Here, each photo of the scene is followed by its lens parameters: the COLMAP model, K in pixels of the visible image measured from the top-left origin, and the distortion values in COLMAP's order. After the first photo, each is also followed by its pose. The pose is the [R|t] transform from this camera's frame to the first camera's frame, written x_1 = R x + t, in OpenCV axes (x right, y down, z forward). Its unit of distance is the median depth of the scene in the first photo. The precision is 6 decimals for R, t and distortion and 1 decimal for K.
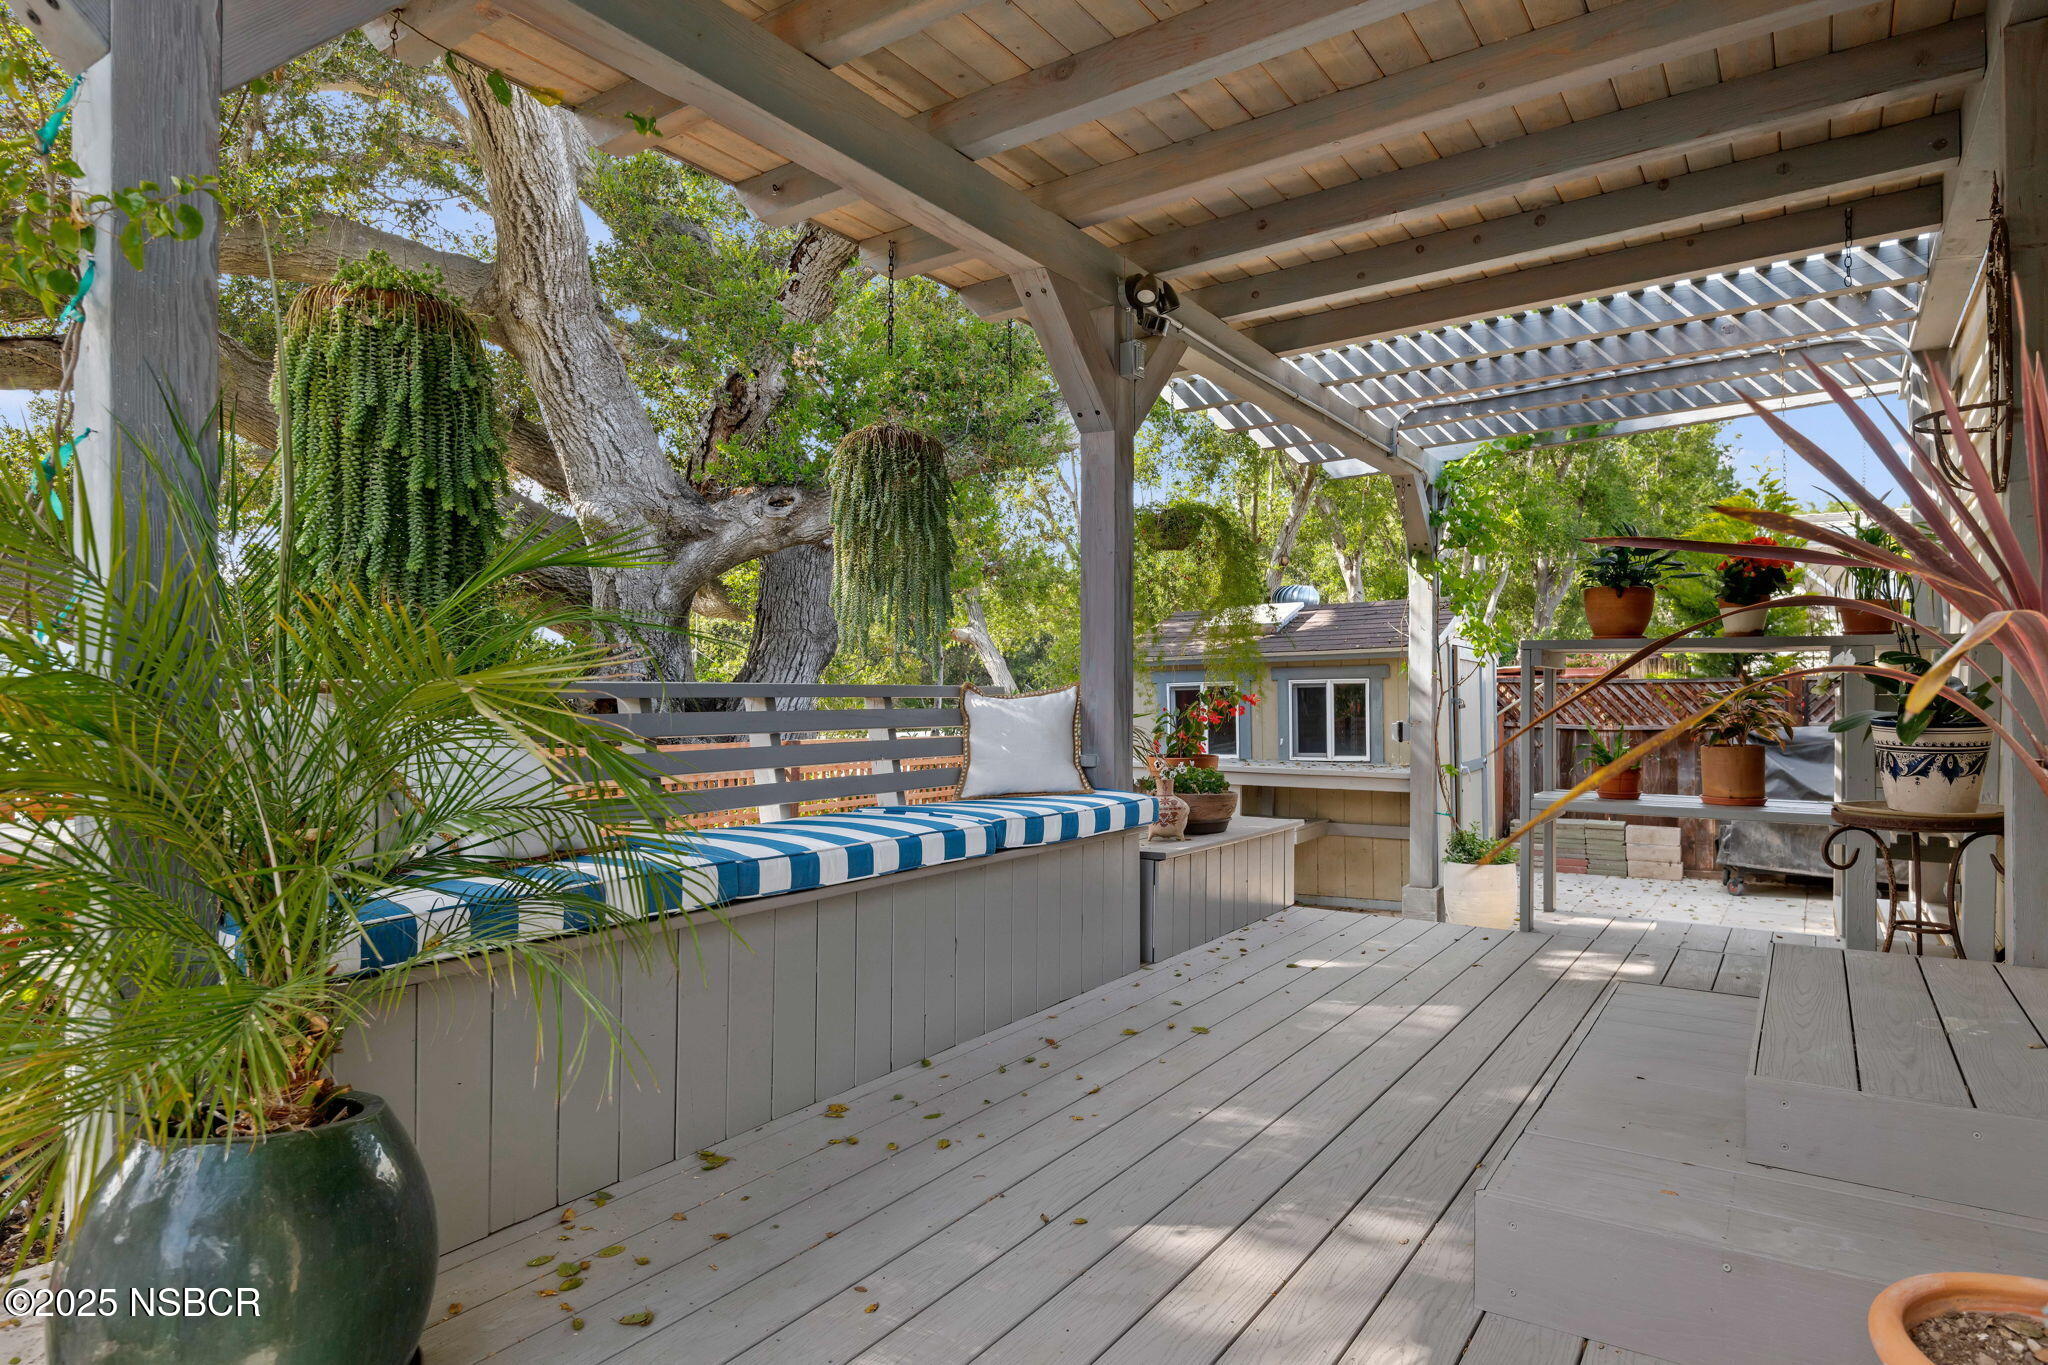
lens RADIAL K [[1075.6, 0, 1031.8], [0, 1075.6, 689.8], [0, 0, 1]] dist [-0.000968, -0.000847]
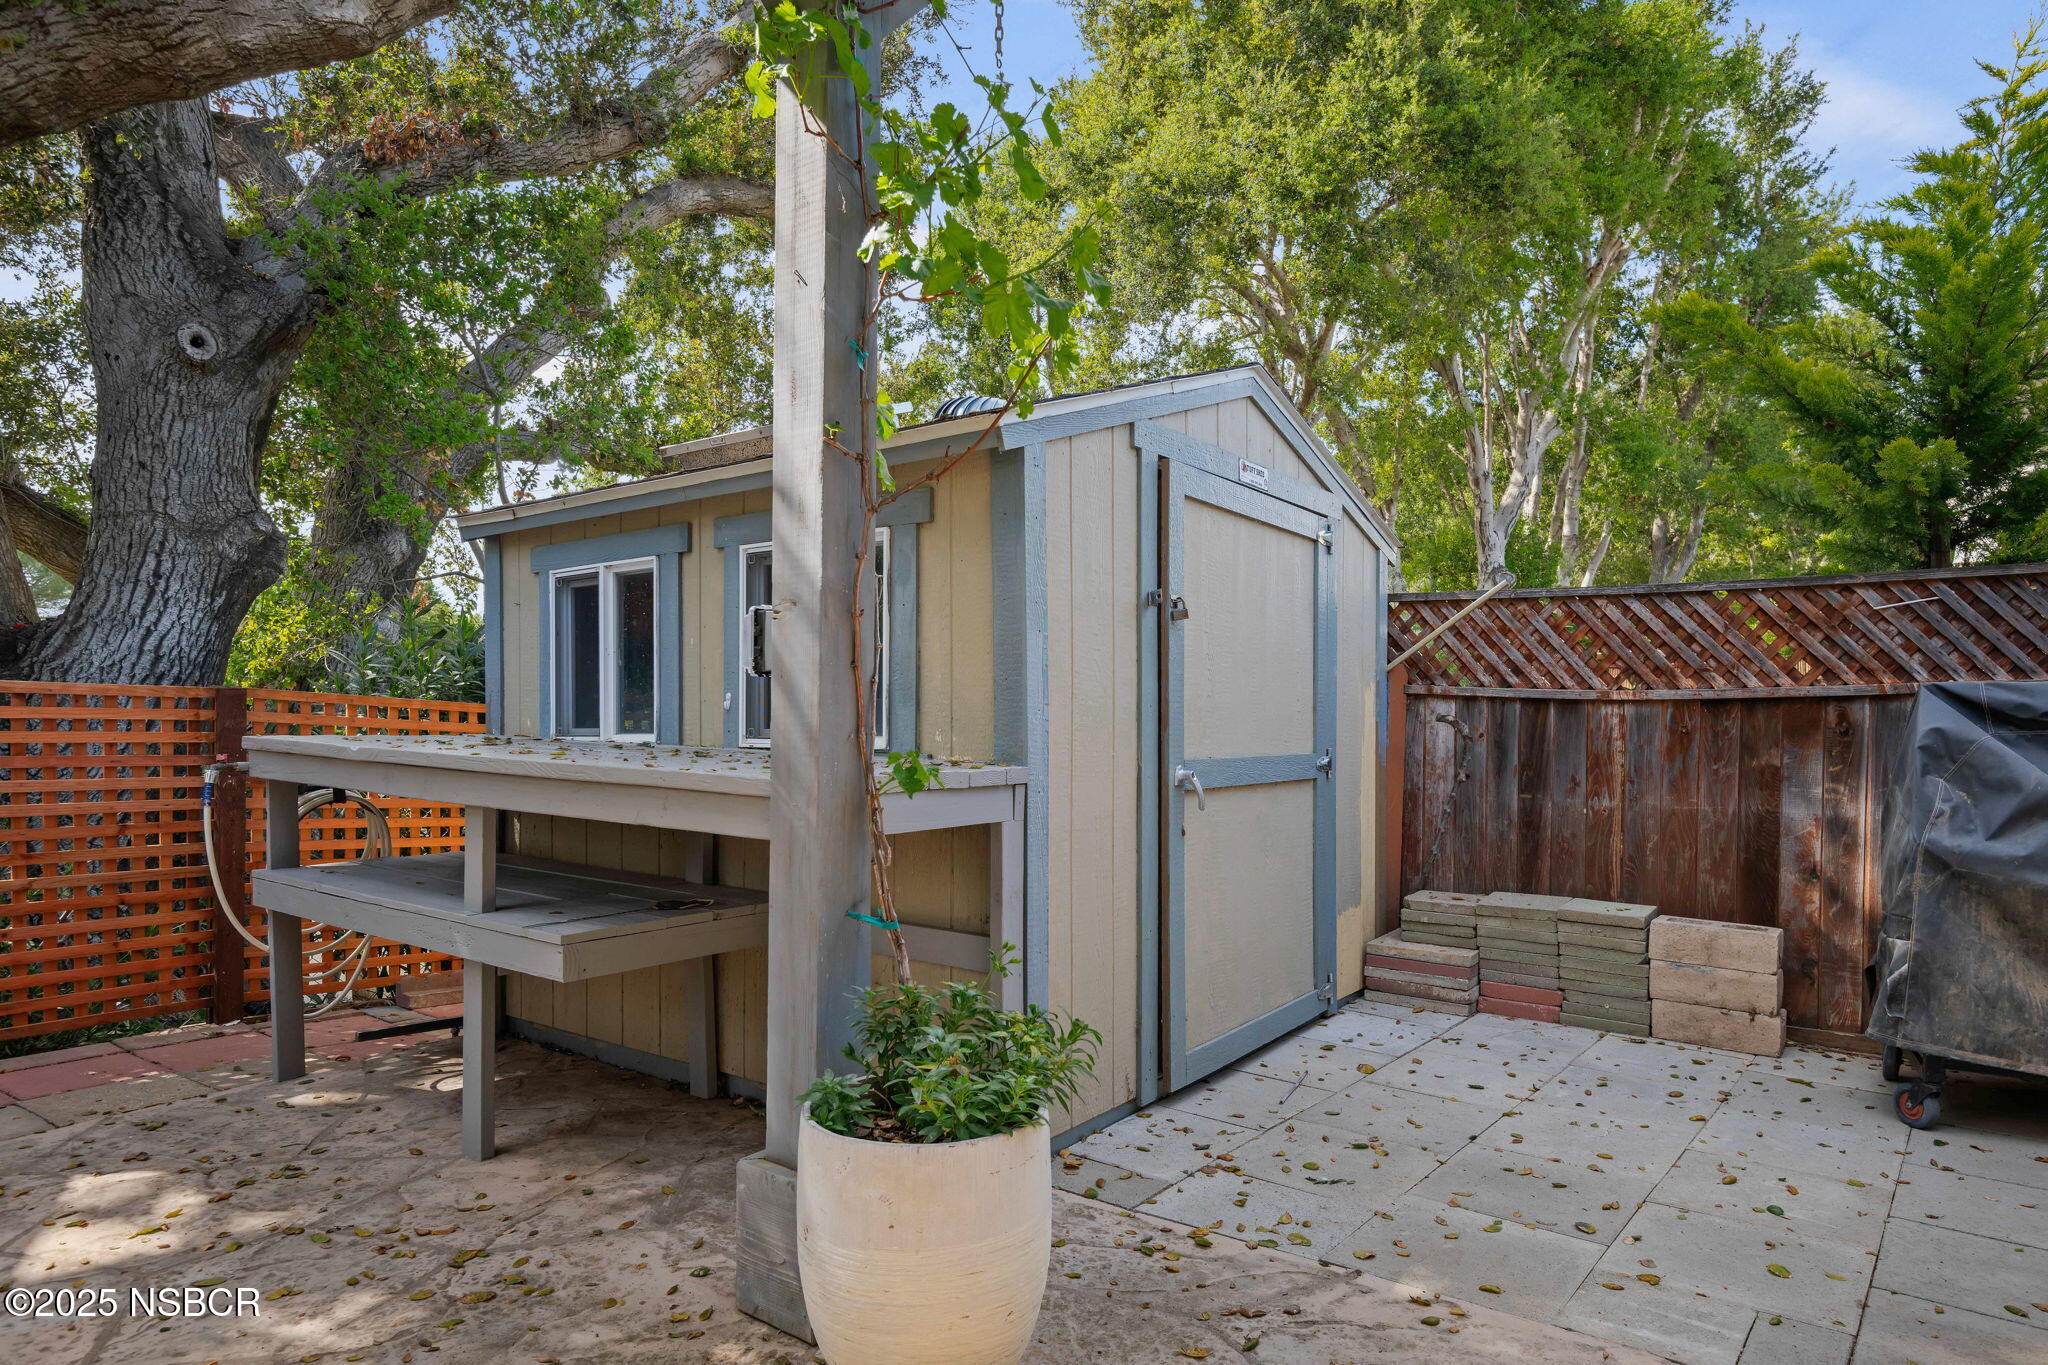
lens RADIAL K [[1143.6, 0, 1020.4], [0, 1143.6, 725.0], [0, 0, 1]] dist [-0.000779, -0.000966]
pose [[0.996421, 0.014132, -0.083338, 0.330174], [-0.012159, 0.999635, 0.024138, 0.039786], [0.083649, -0.023039, 0.996229, 0.511838]]
